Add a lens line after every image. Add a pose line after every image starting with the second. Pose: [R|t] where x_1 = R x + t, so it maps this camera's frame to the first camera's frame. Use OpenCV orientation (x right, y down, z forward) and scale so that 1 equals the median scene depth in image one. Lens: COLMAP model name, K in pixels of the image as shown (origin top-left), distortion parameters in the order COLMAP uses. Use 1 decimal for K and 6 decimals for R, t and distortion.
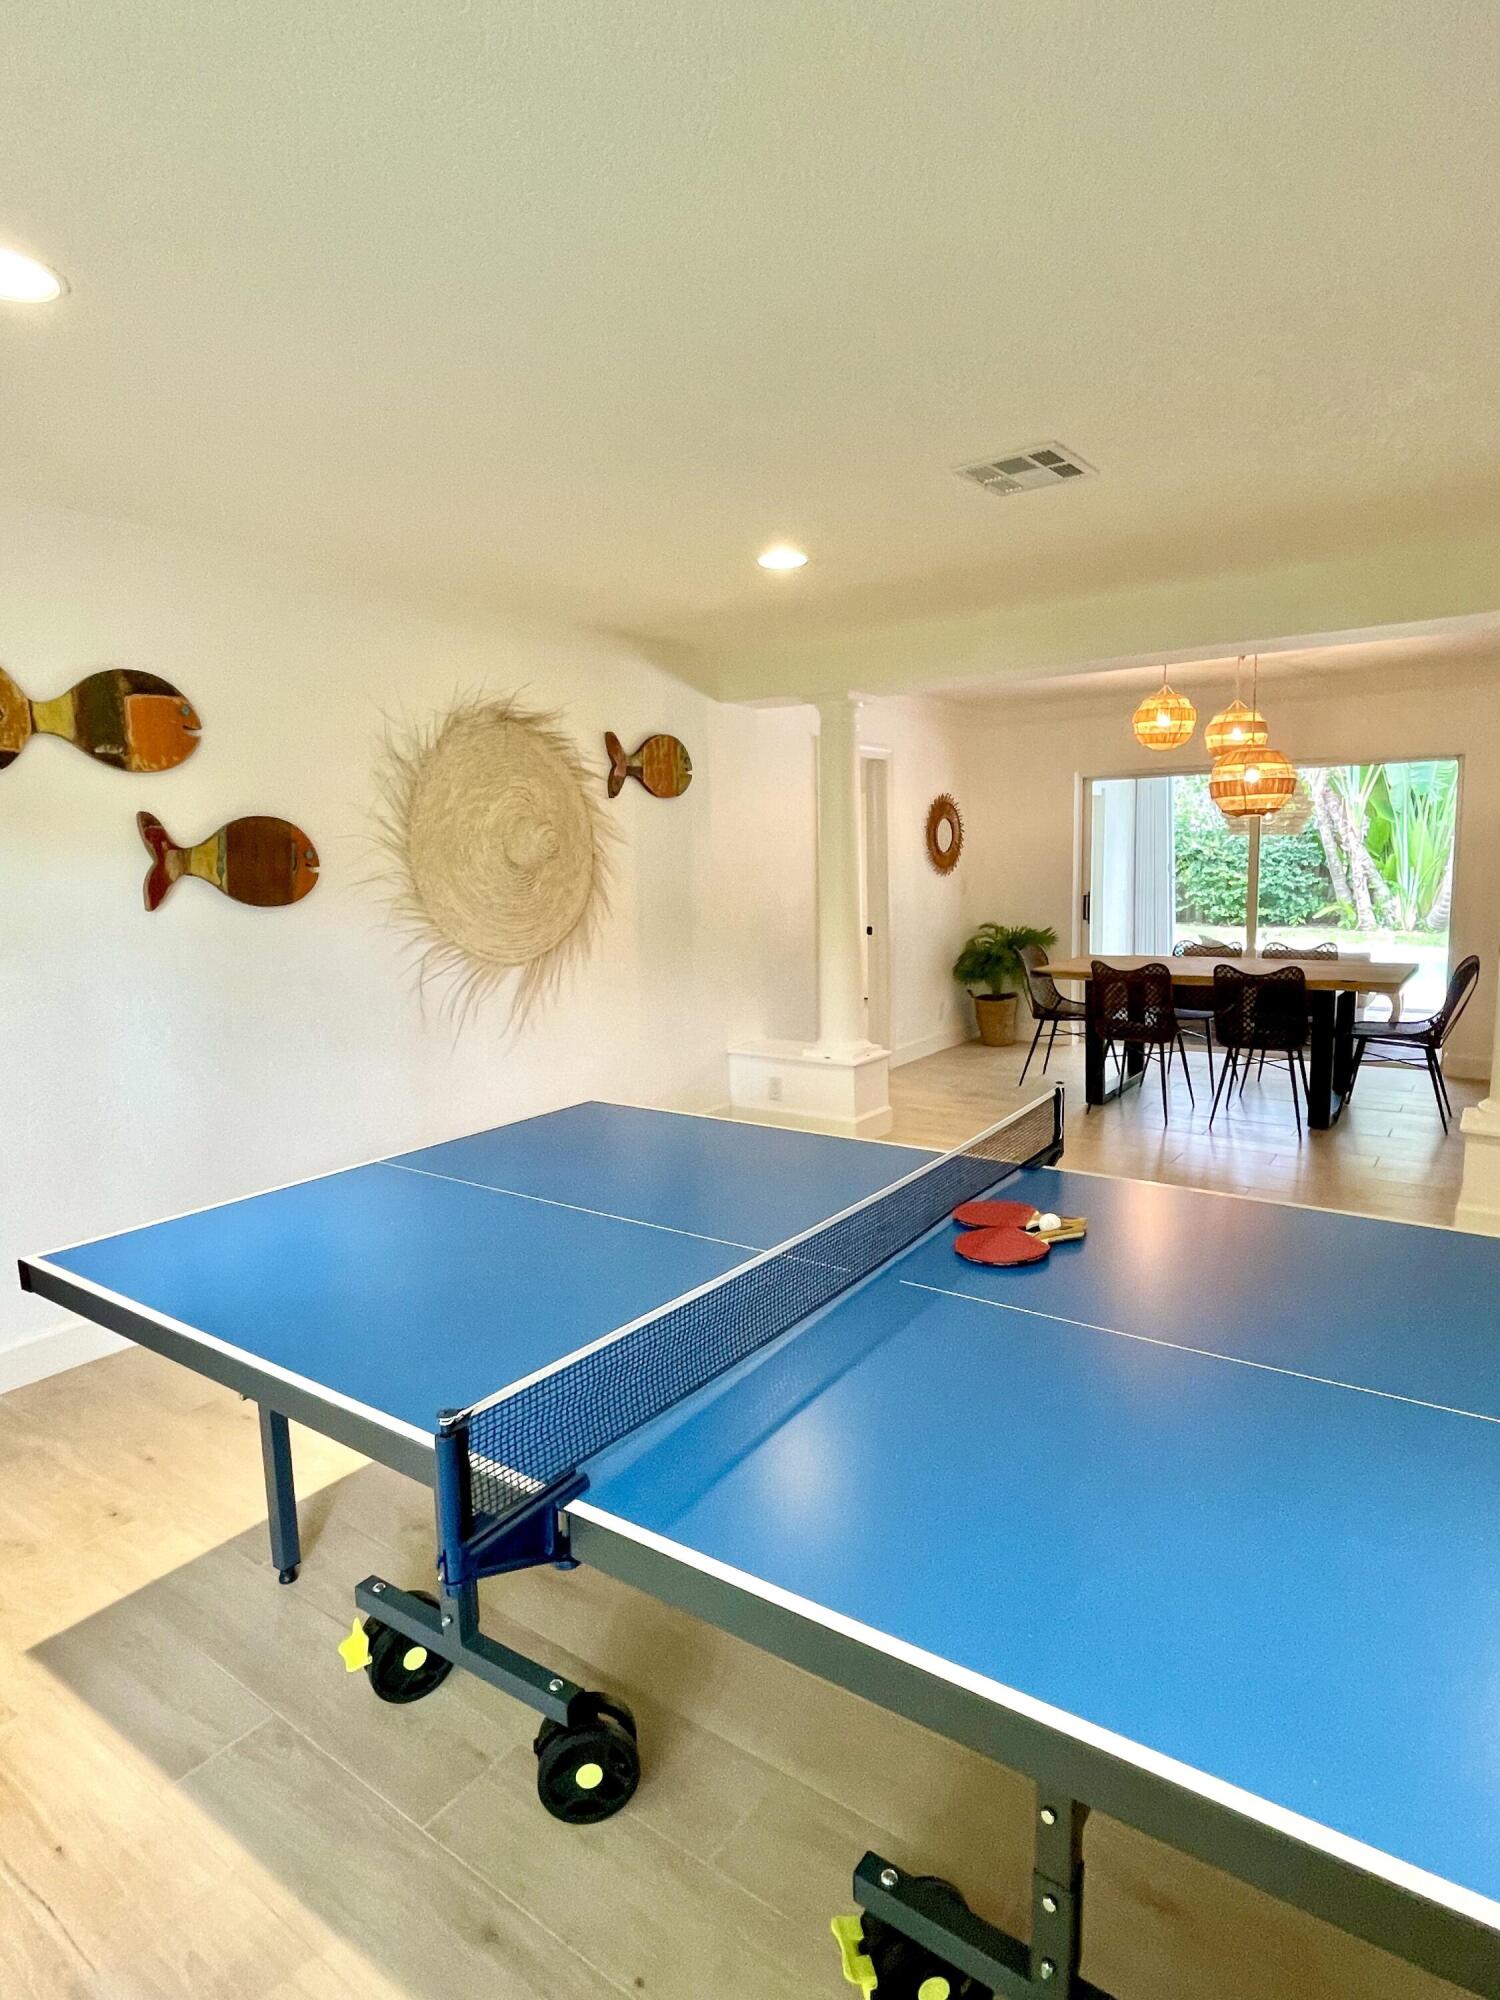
lens RADIAL K [[1070.2, 0, 761.8], [0, 1070.2, 990.2], [0, 0, 1]] dist [-0.021378, -0.000337]
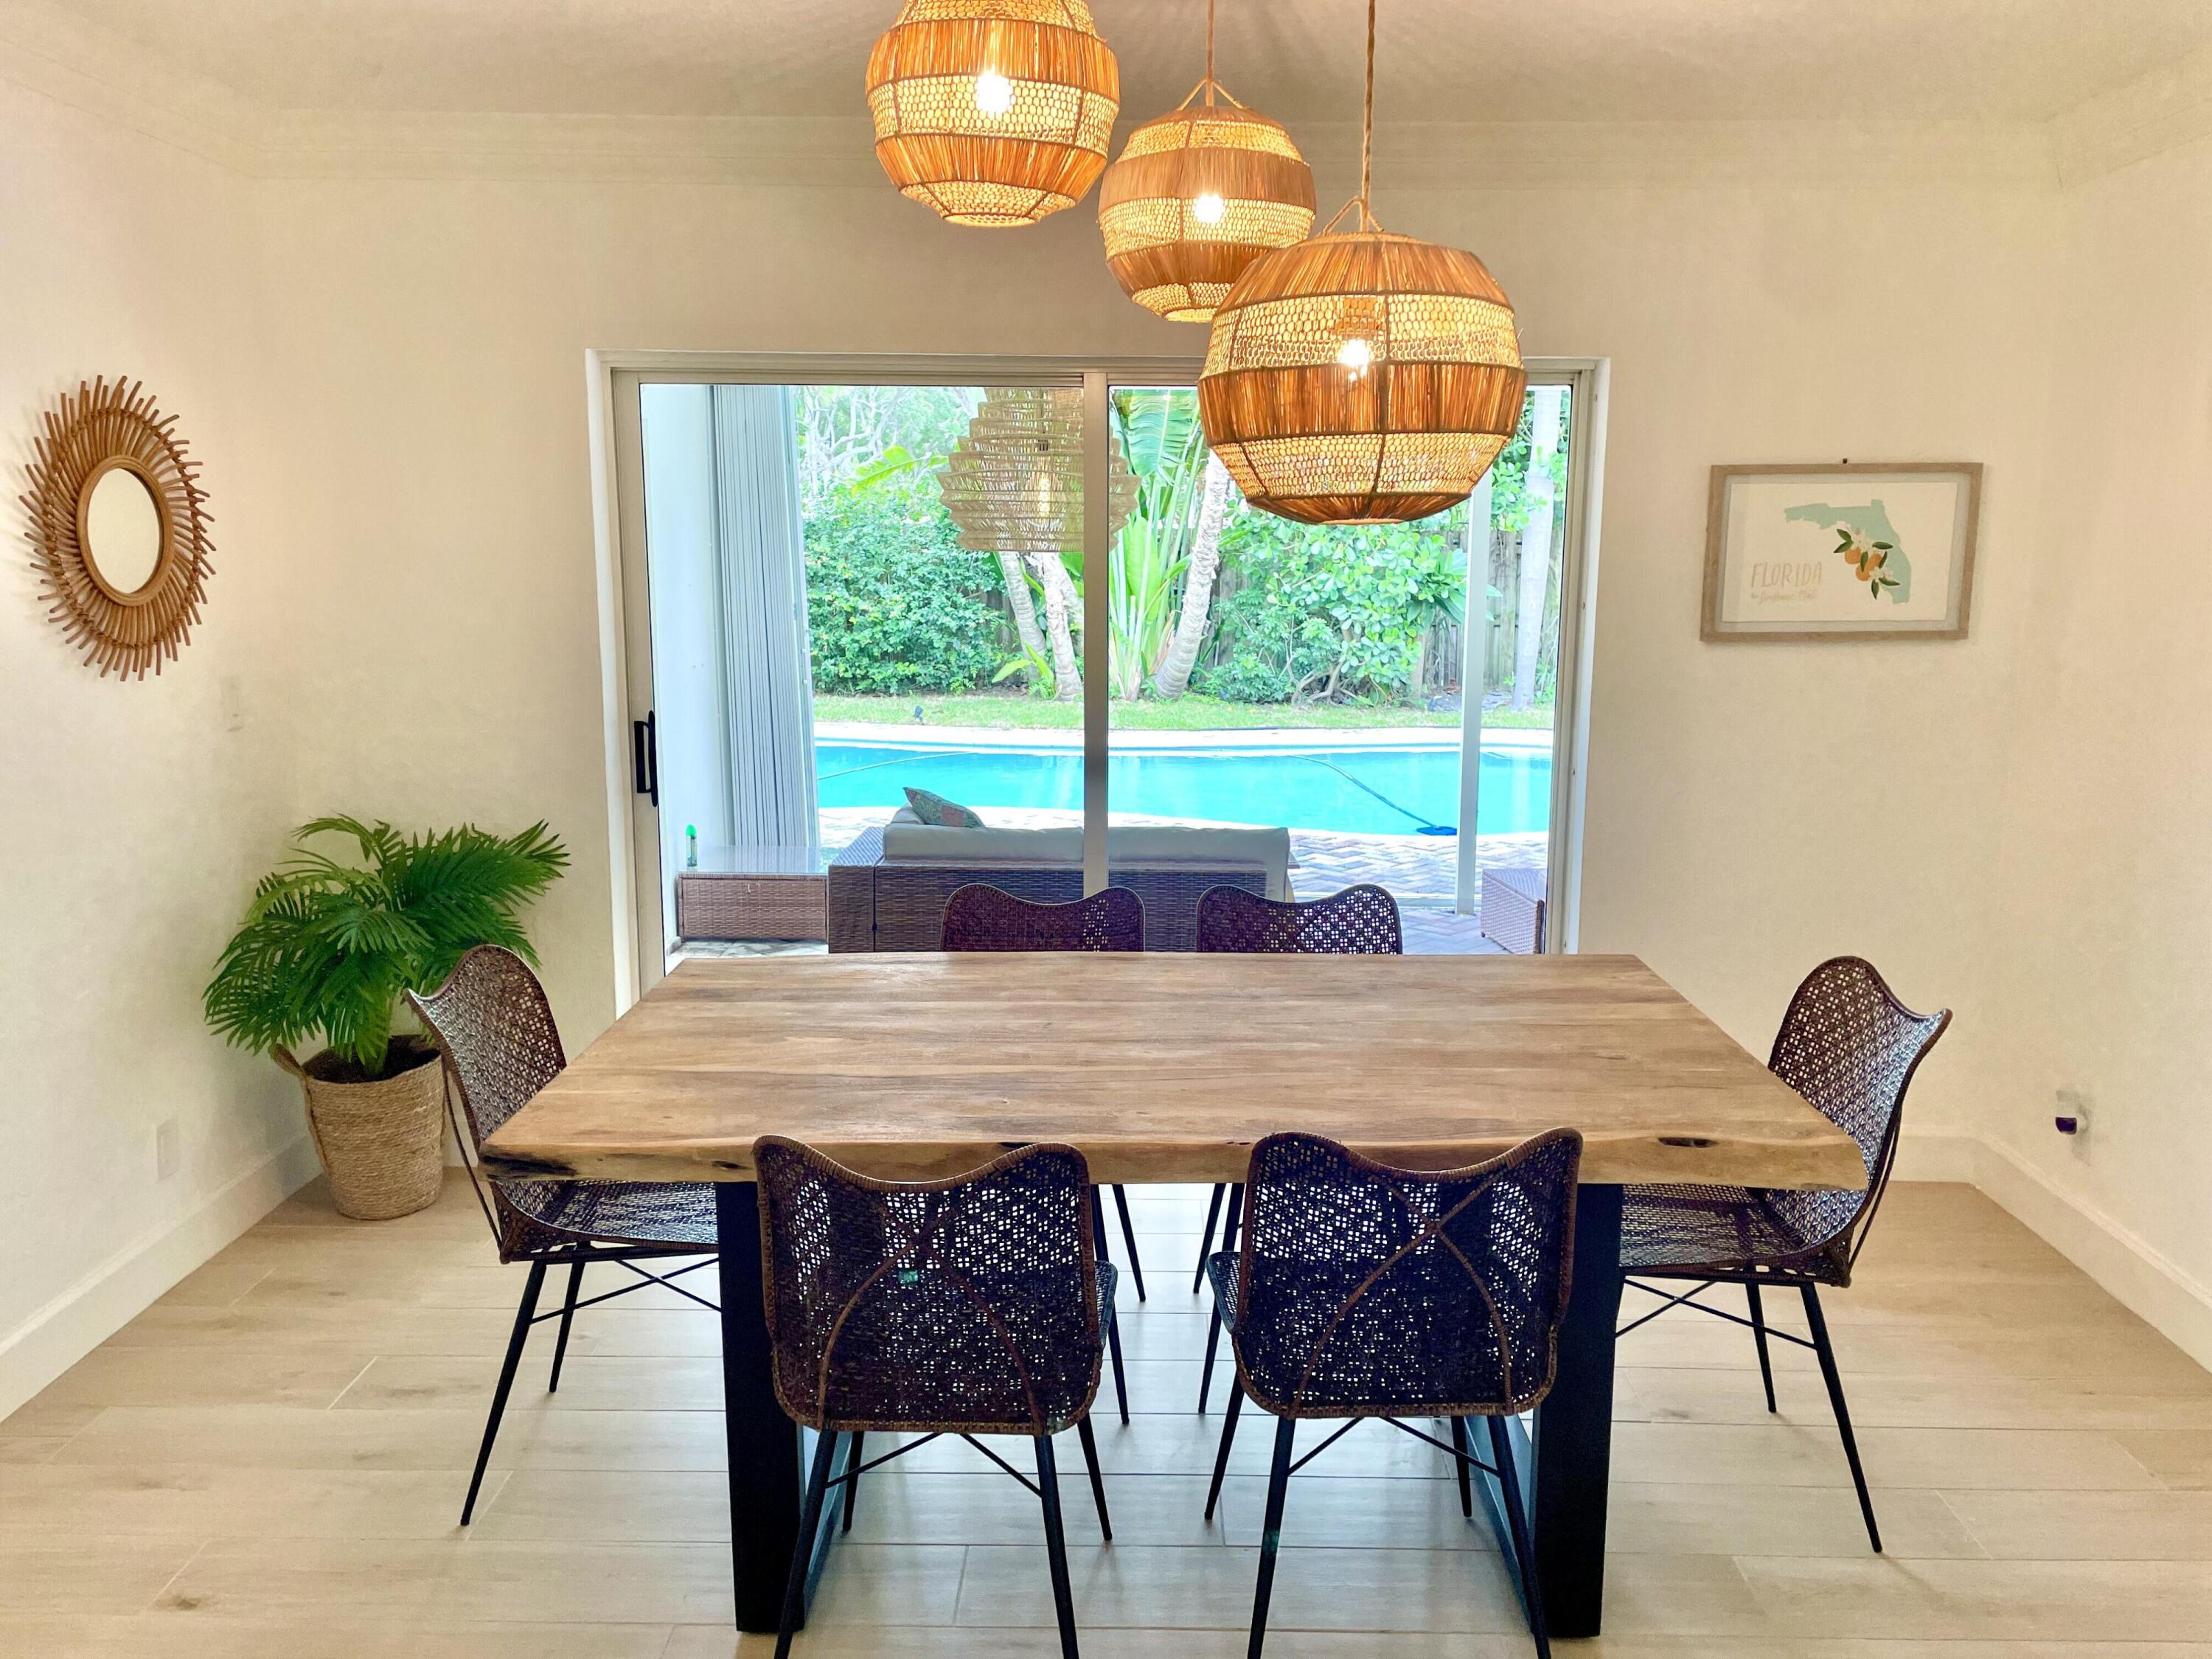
lens RADIAL K [[1657.3, 0, 1114.9], [0, 1657.3, 831.2], [0, 0, 1]] dist [0.071439, -0.087376]
pose [[0.823762, -0.068083, 0.562833, 0.124897], [0.044156, 0.997452, 0.056031, -0.076399], [-0.565214, -0.021304, 0.824669, 0.469955]]
